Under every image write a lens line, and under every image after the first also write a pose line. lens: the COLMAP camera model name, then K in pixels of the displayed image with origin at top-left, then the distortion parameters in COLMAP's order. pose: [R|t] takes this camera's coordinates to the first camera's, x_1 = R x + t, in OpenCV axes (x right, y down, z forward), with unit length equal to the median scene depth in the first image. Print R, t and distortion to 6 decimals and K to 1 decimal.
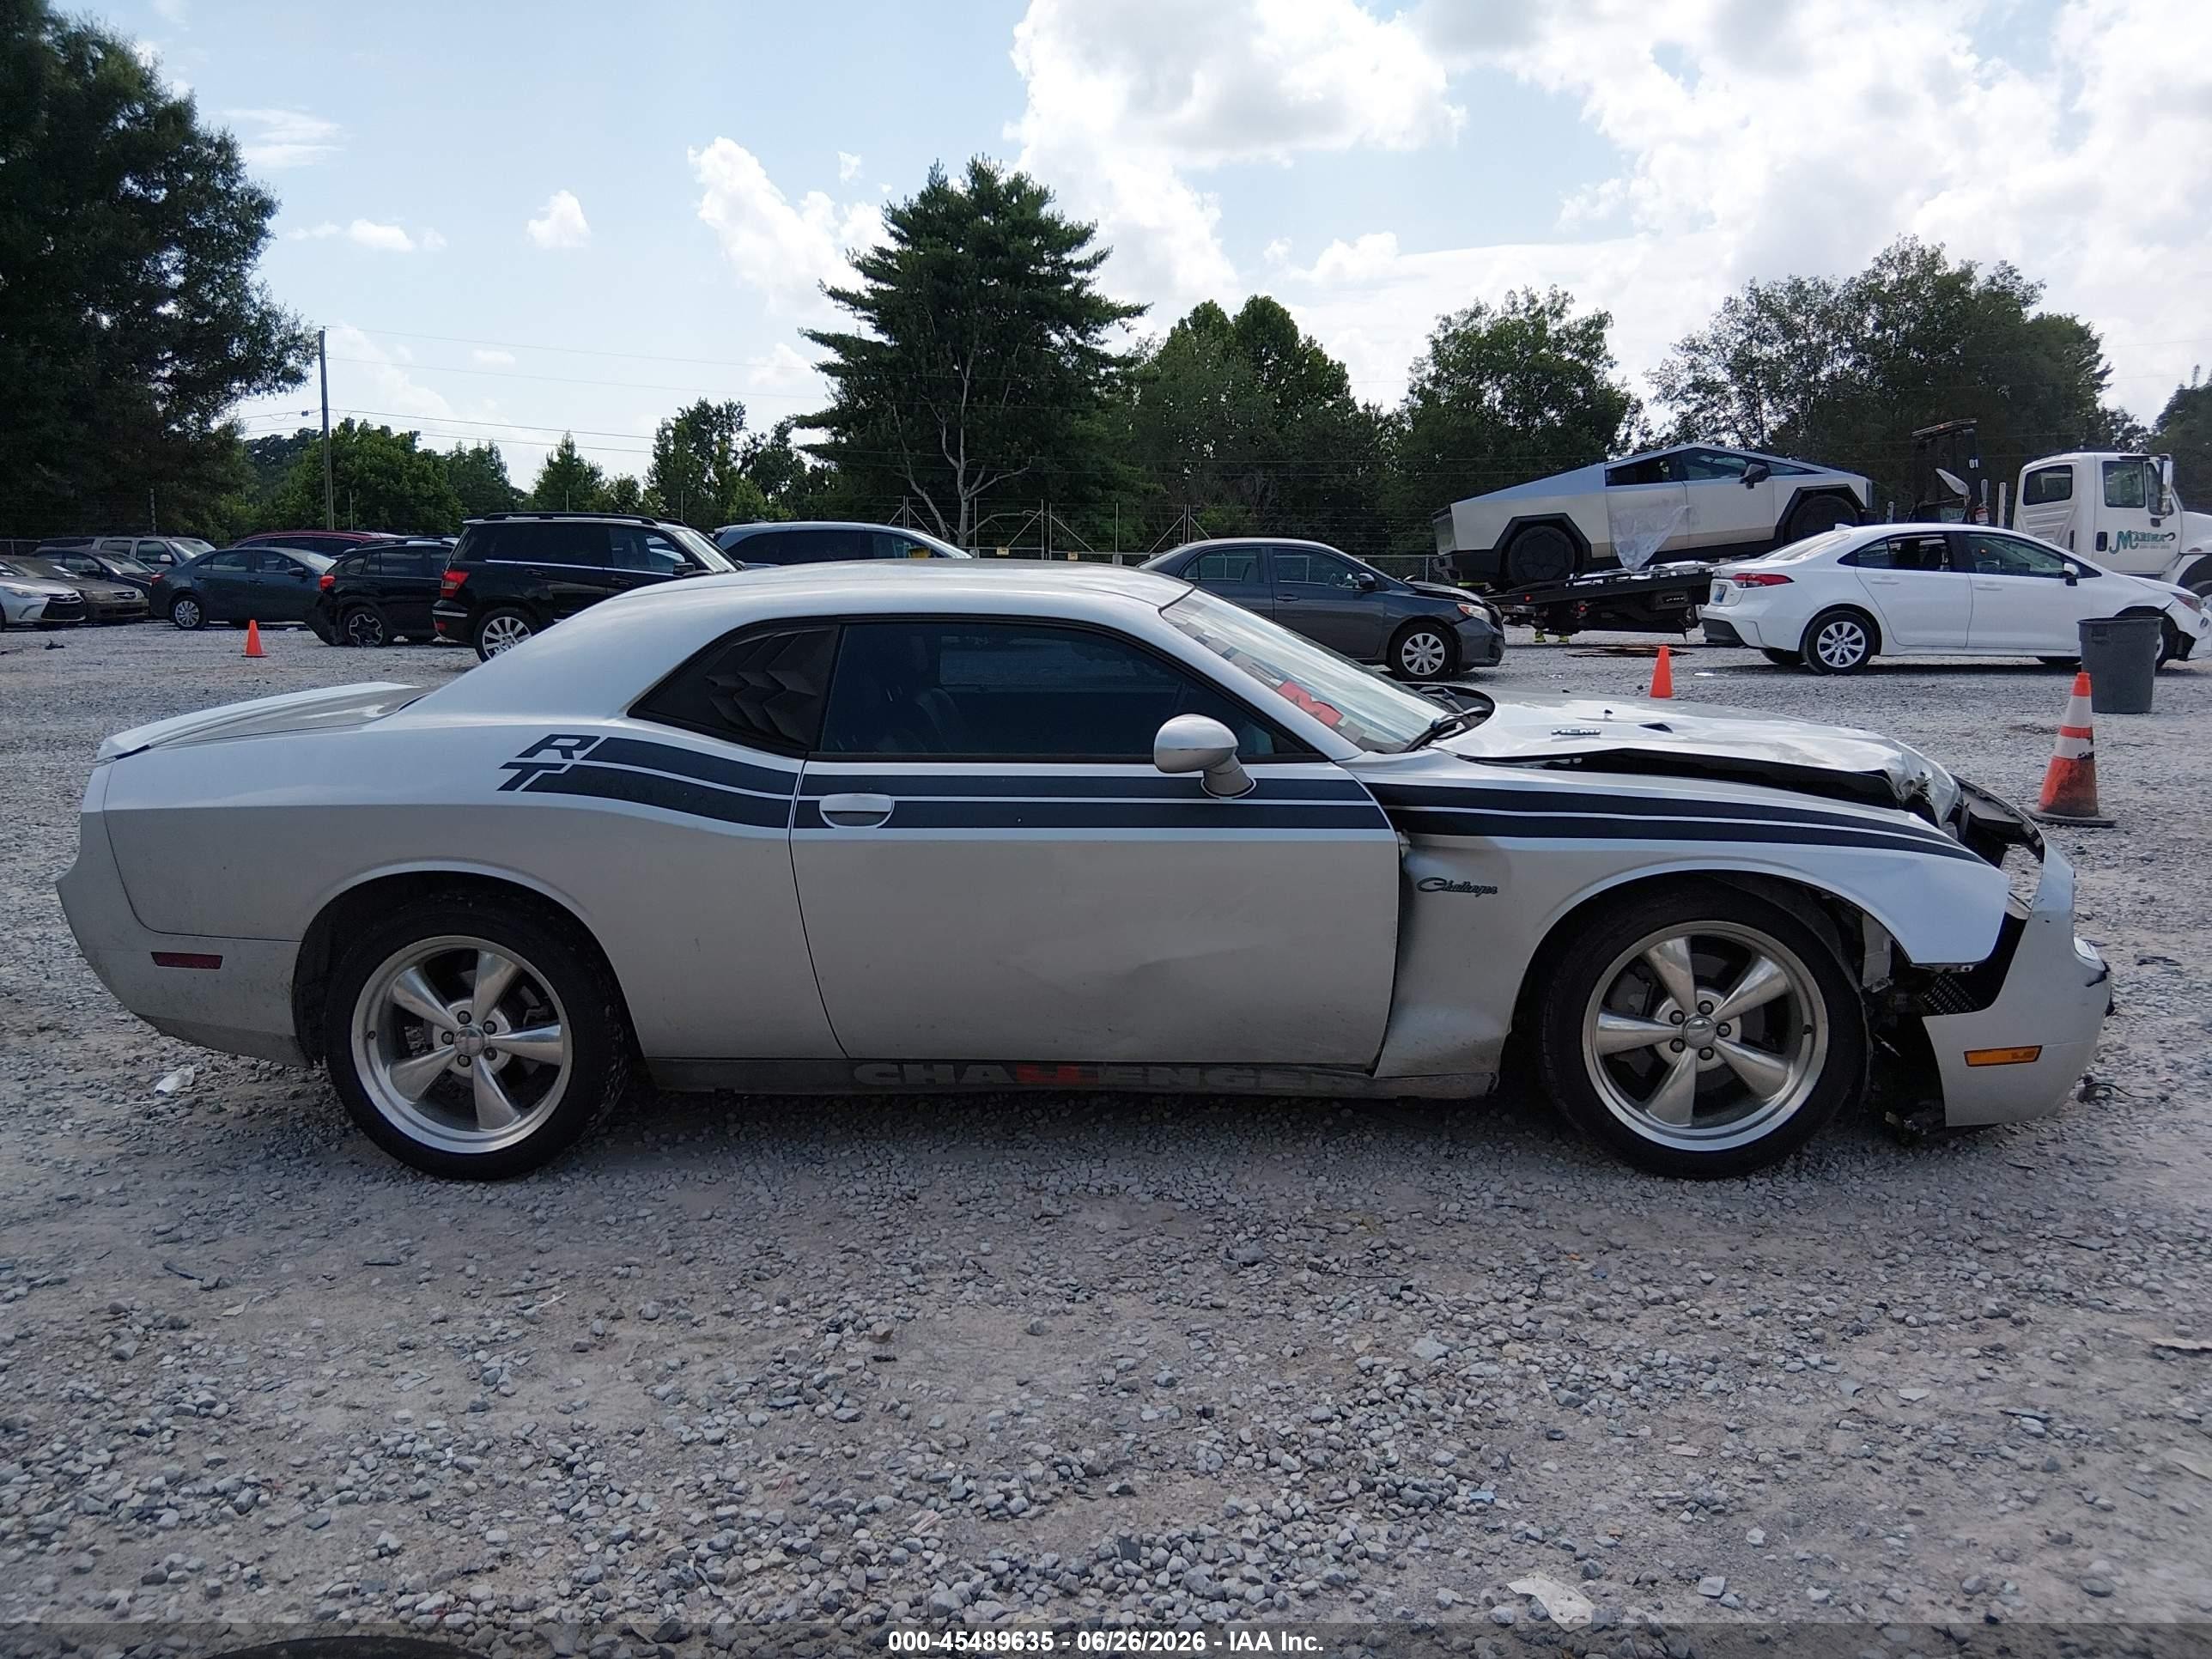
lens RADIAL K [[1725.1, 0, 1106.0], [0, 1725.1, 829.5], [0, 0, 1]] dist [0.116668, -0.207100]
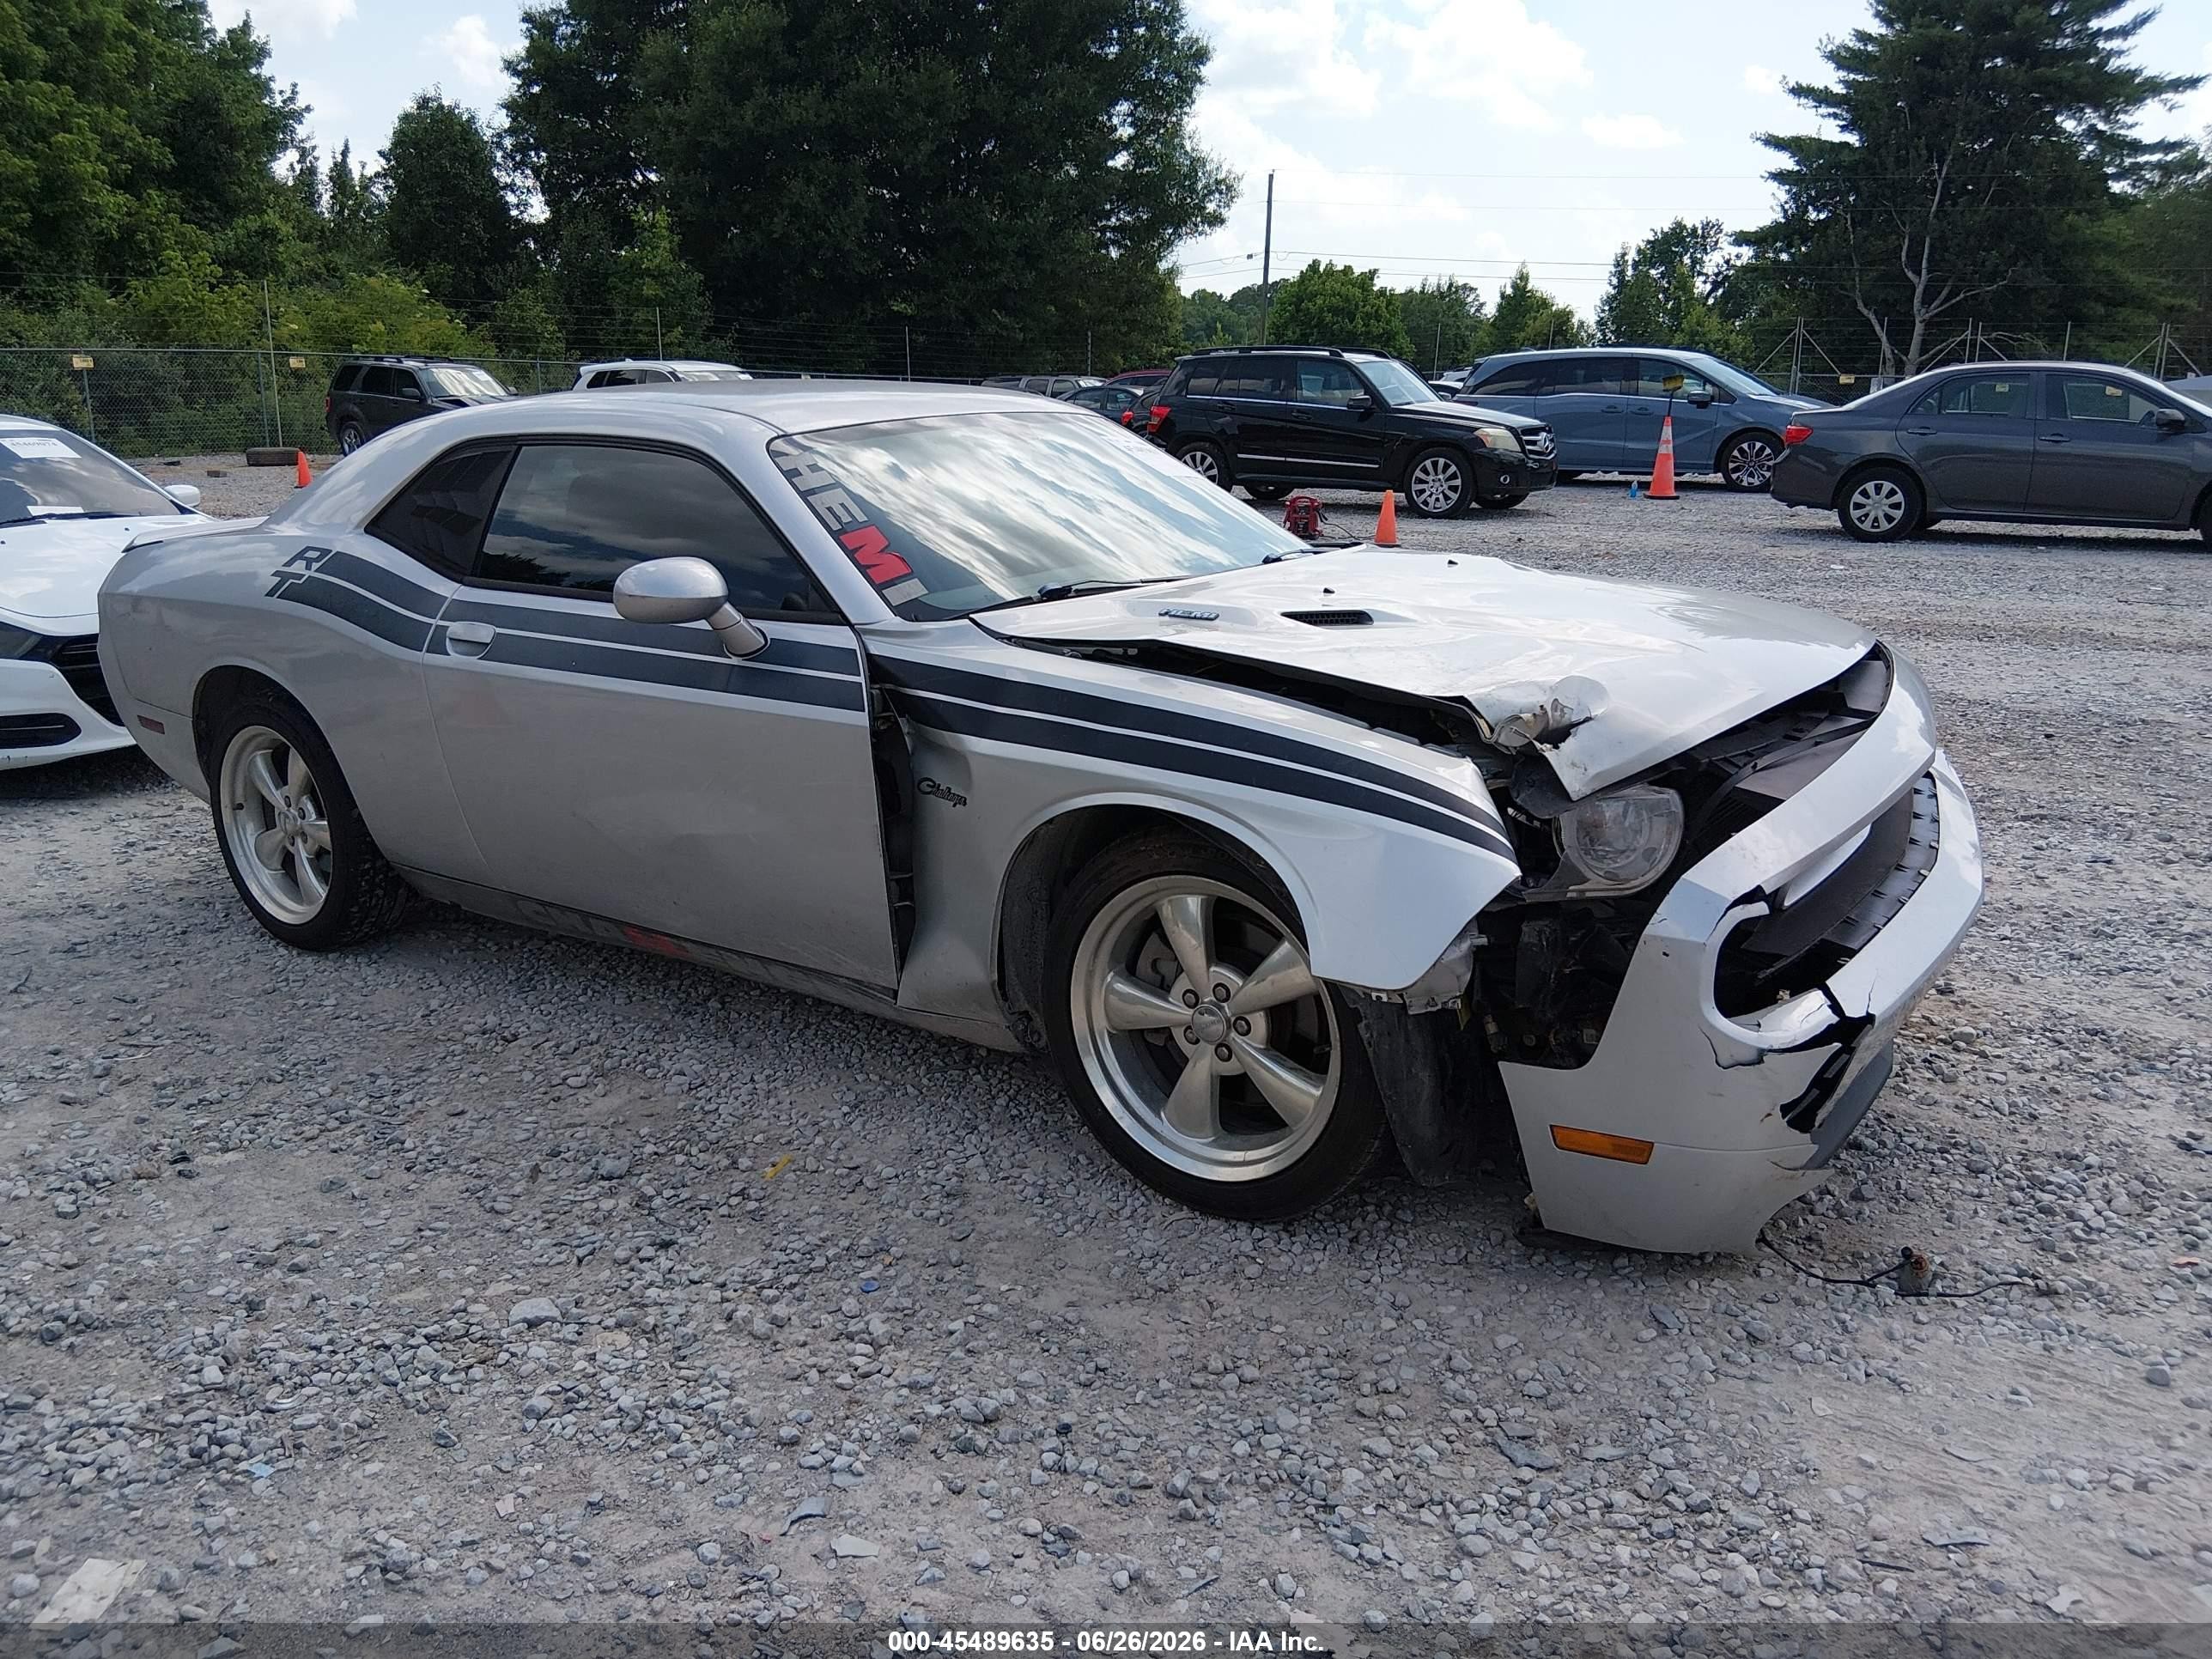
lens RADIAL K [[1746.9, 0, 1024.6], [0, 1746.9, 835.1], [0, 0, 1]] dist [0.046098, -0.082110]
pose [[0.846534, 0.129869, -0.516250, 0.069309], [-0.082105, 0.990034, 0.114420, -0.004368], [0.525965, -0.054473, 0.848760, 0.036062]]
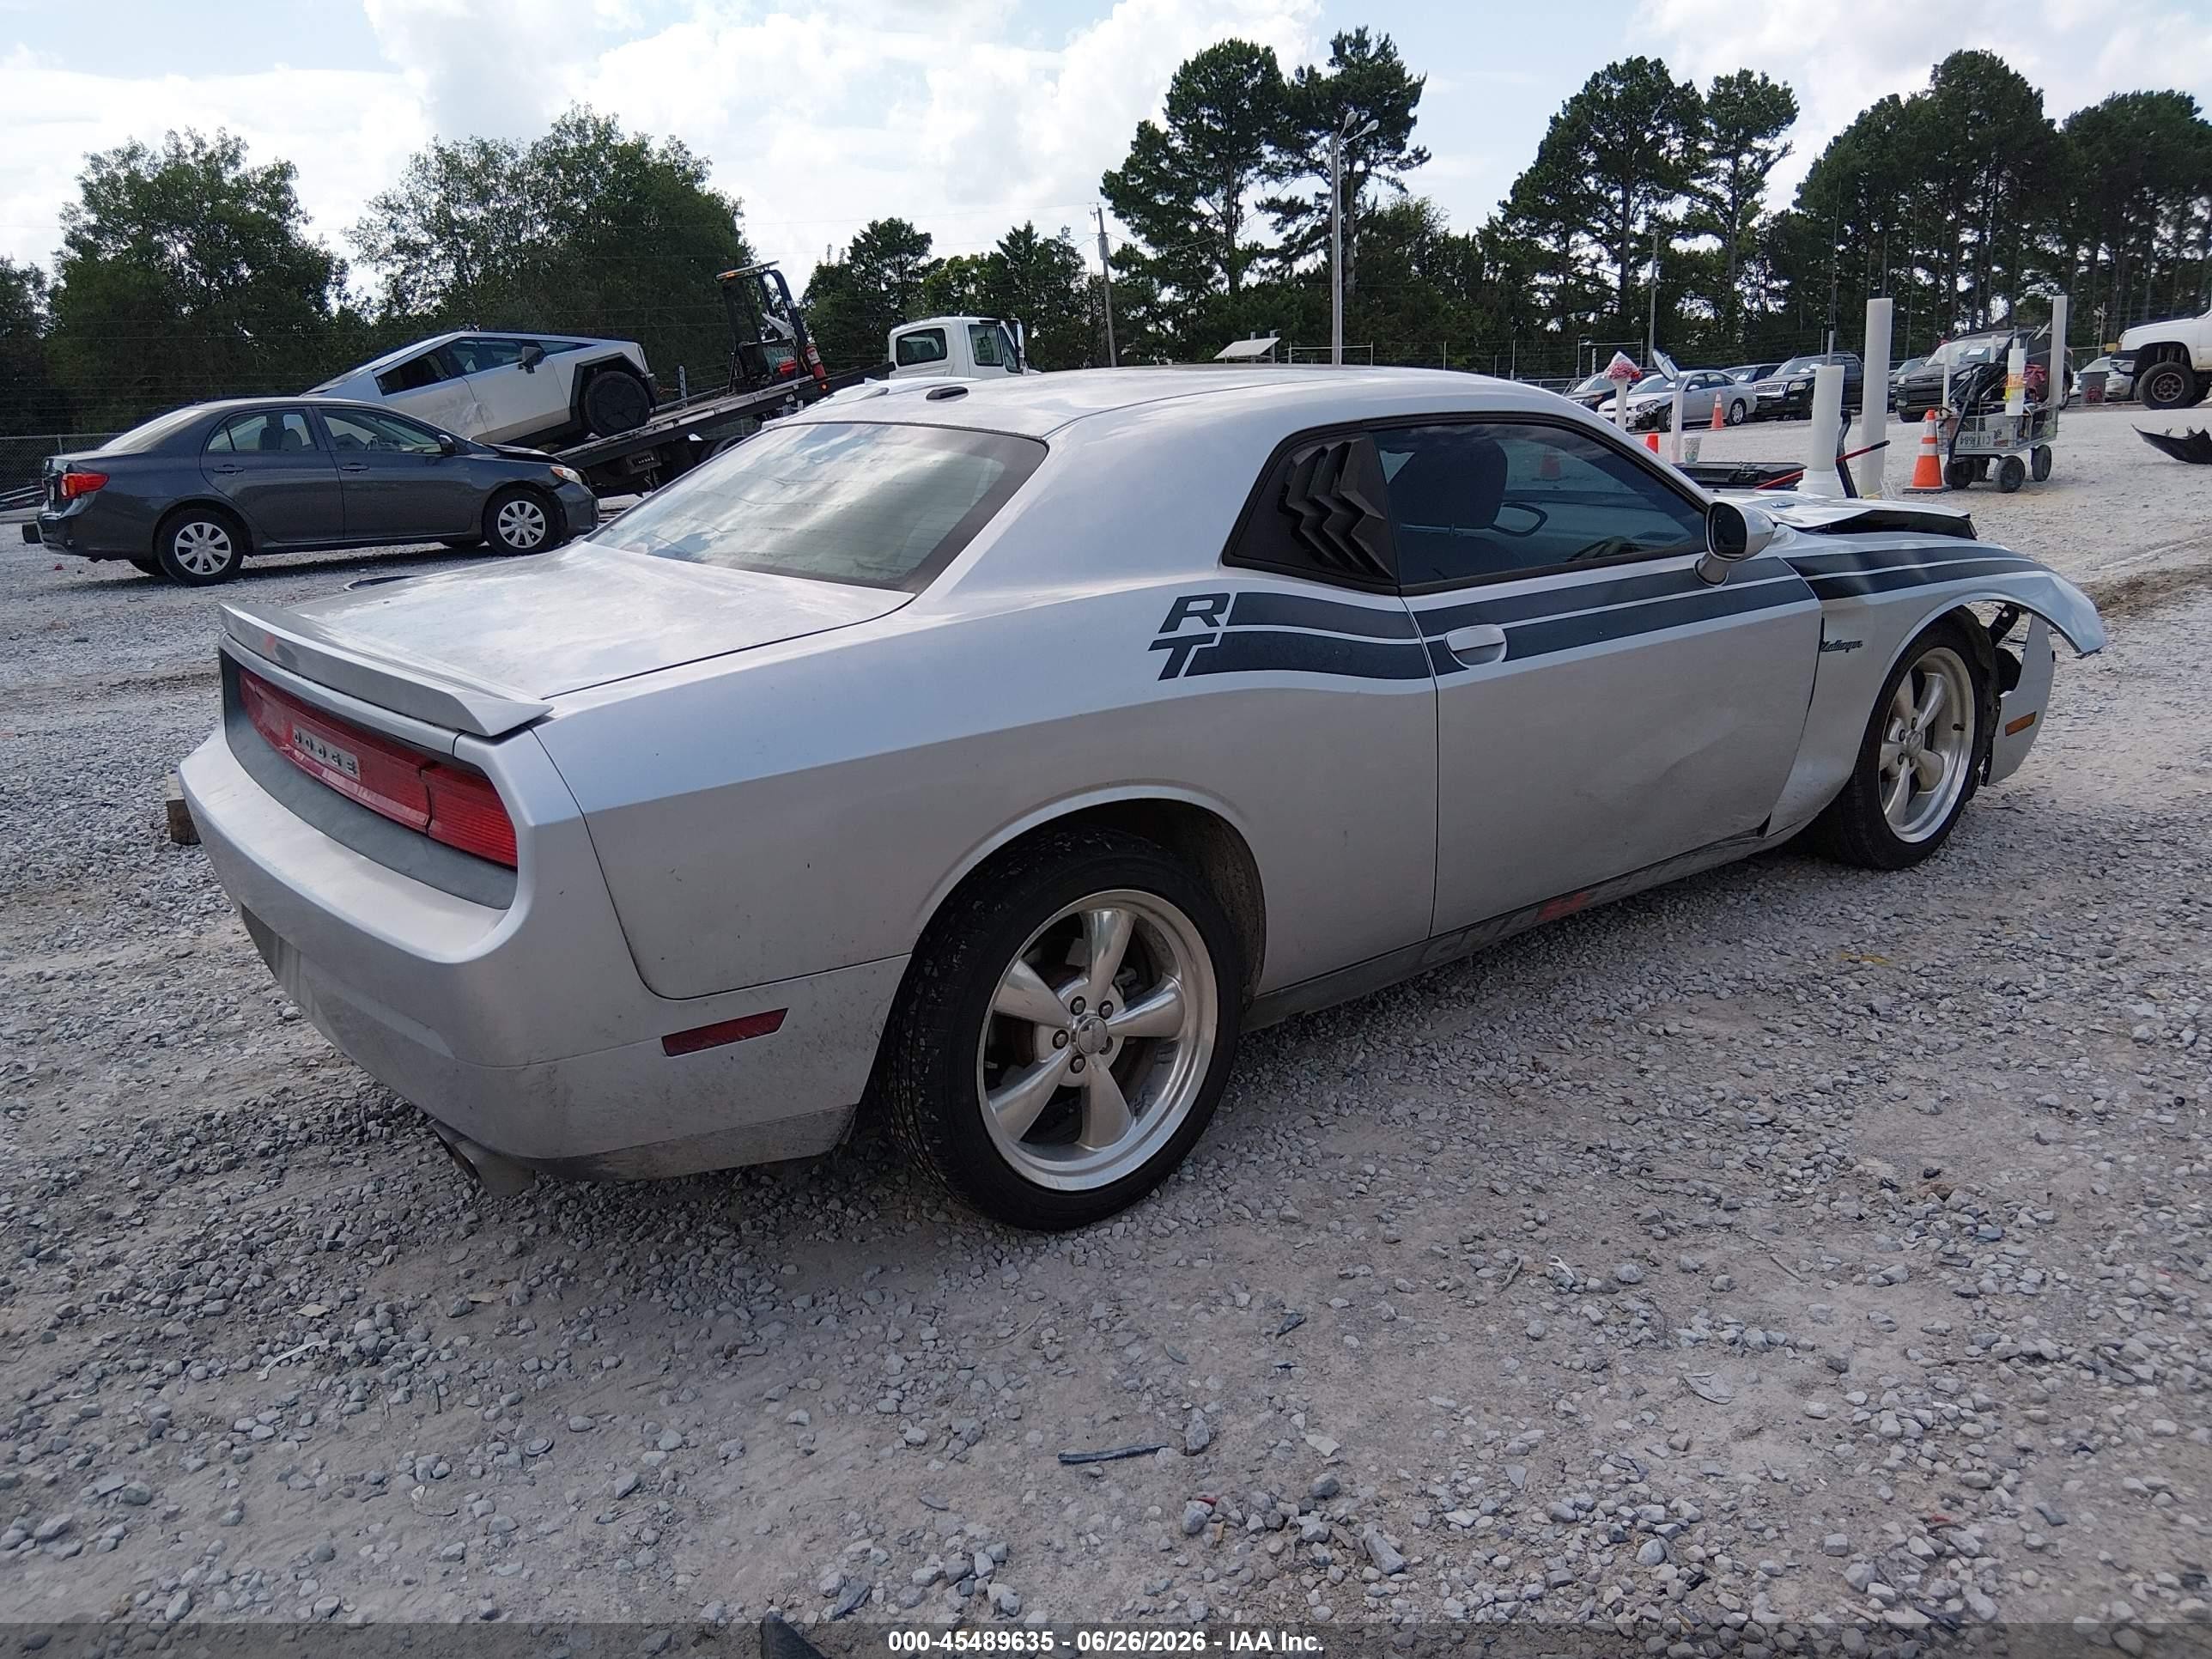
lens RADIAL K [[1746.9, 0, 1024.6], [0, 1746.9, 835.1], [0, 0, 1]] dist [0.046098, -0.082110]
pose [[0.733431, -0.189643, 0.652774, -0.098119], [0.144627, 0.981843, 0.122747, -0.006328], [-0.664200, 0.004382, 0.747542, 0.054897]]
